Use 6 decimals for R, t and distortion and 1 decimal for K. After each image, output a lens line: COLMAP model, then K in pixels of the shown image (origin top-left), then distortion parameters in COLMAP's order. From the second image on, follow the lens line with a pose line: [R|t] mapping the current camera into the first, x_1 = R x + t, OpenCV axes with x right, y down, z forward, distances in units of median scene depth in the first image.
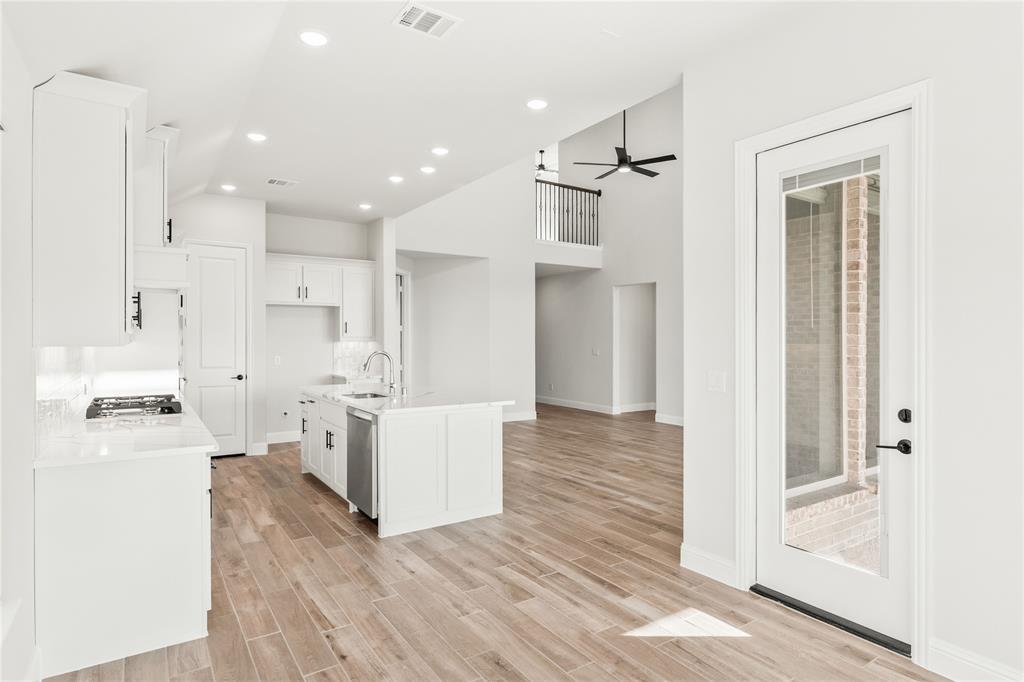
lens RADIAL K [[564.6, 0, 516.7], [0, 564.6, 349.2], [0, 0, 1]] dist [0.000635, 0.000052]
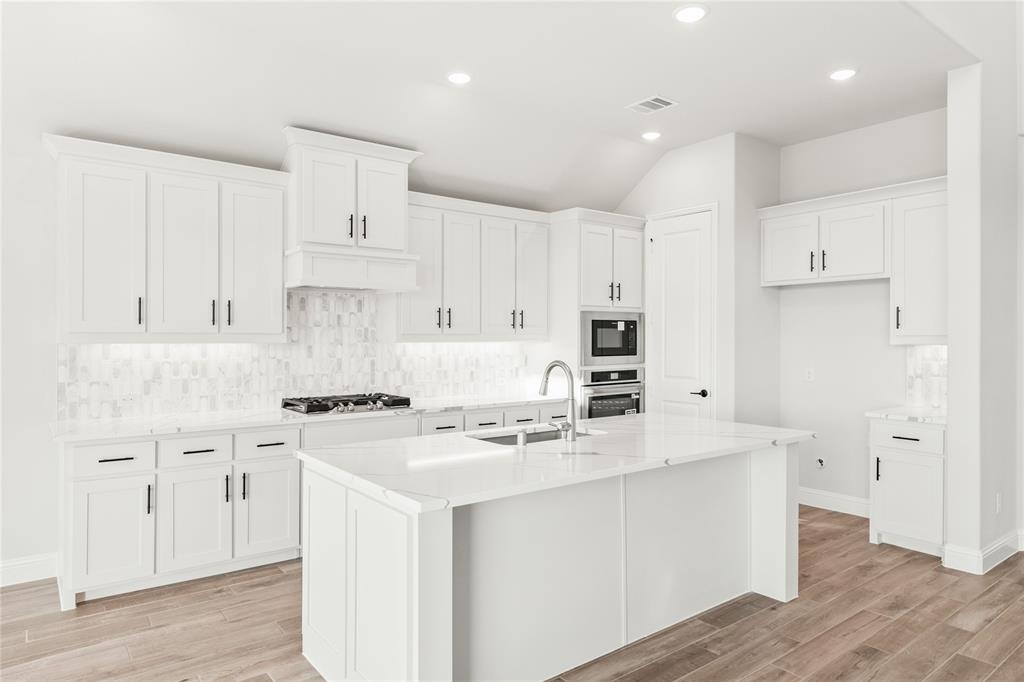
lens RADIAL K [[631.7, 0, 519.5], [0, 631.7, 337.3], [0, 0, 1]] dist [-0.005636, 0.005934]
pose [[0.066368, -0.003827, -0.997788, 0.374321], [-0.018402, 0.999818, -0.005059, -0.016161], [0.997626, 0.018697, 0.066285, 0.919630]]
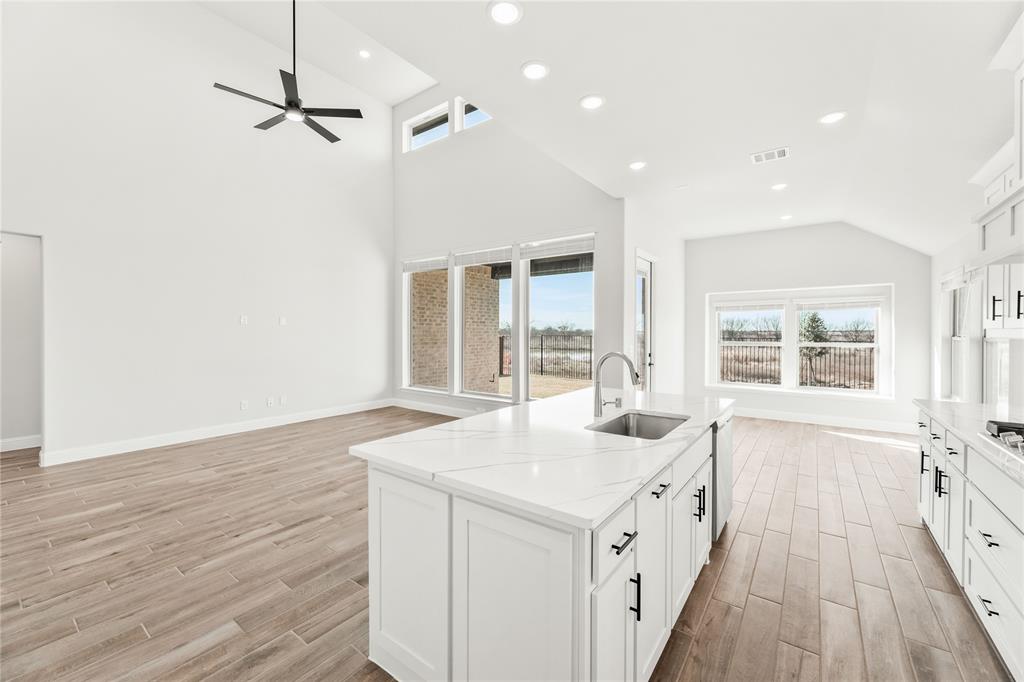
lens RADIAL K [[412.5, 0, 520.6], [0, 412.5, 337.5], [0, 0, 1]] dist [0.001048, 0.001804]
pose [[-0.335153, -0.016877, 0.942013, -0.640247], [0.012499, 0.999672, 0.022357, -0.024945], [-0.942081, 0.019267, -0.334832, 1.254576]]
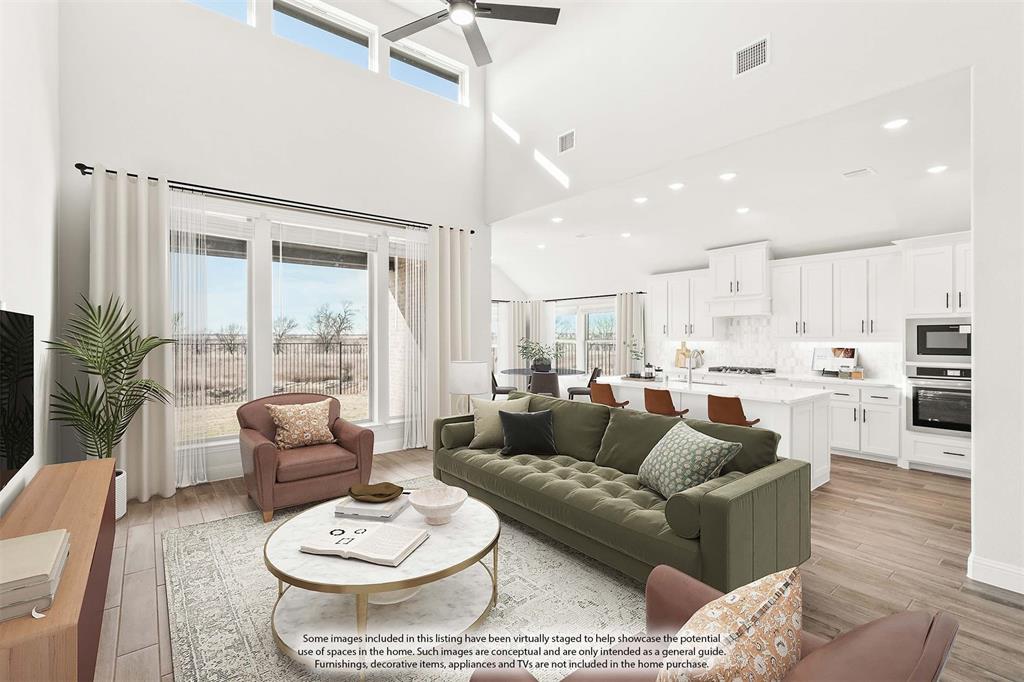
lens RADIAL K [[462.5, 0, 505.1], [0, 462.5, 336.8], [0, 0, 1]] dist [0.008299, -0.001008]
pose [[-0.997712, -0.002669, -0.067552, 0.257448], [-0.003871, 0.999836, 0.017677, -0.042583], [0.067494, 0.017898, -0.997559, 2.007128]]
